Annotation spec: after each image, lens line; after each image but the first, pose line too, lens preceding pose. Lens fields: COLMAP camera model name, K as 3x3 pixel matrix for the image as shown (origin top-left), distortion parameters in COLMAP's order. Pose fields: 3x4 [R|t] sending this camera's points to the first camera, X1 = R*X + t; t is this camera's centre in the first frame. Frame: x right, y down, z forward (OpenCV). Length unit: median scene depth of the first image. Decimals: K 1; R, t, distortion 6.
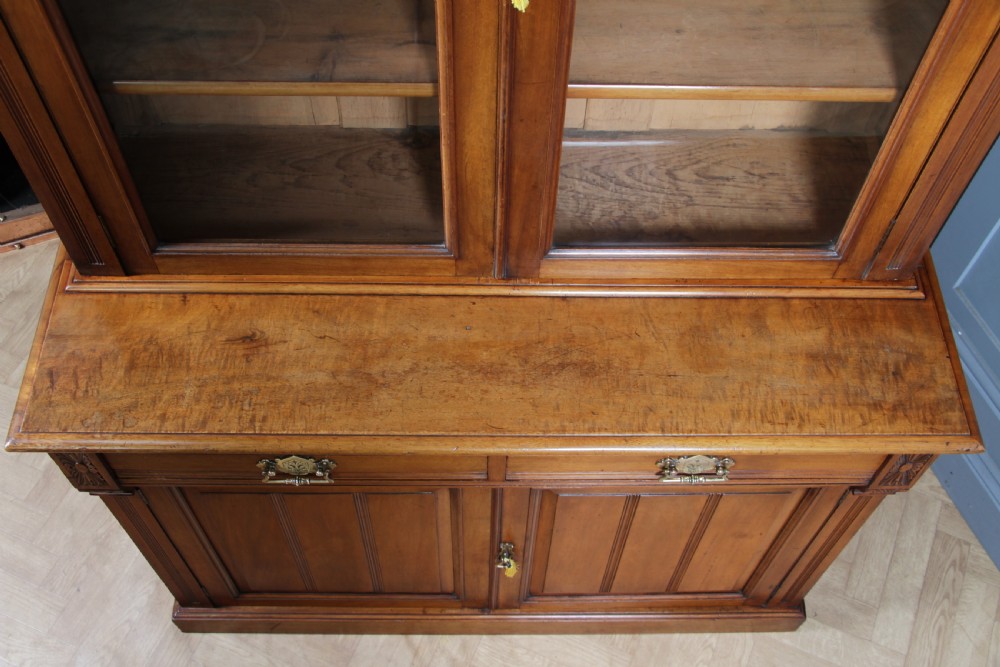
lens RADIAL K [[1062.6, 0, 497.1], [0, 1062.6, 331.8], [0, 0, 1]] dist [-0.018265, 0.000000]
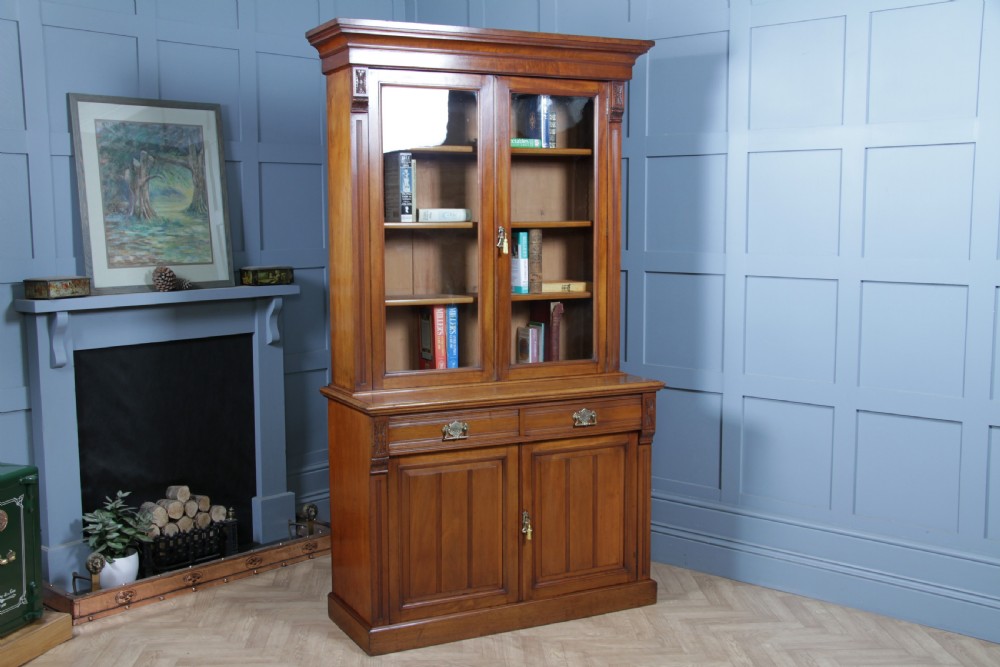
lens RADIAL K [[1120.0, 0, 505.0], [0, 1120.0, 336.9], [0, 0, 1]] dist [-0.005419, 0.000000]
pose [[0.895685, -0.064216, 0.440029, -1.269809], [0.384929, 0.607426, -0.694883, 1.942760], [-0.222662, 0.791776, 0.568781, -0.785901]]
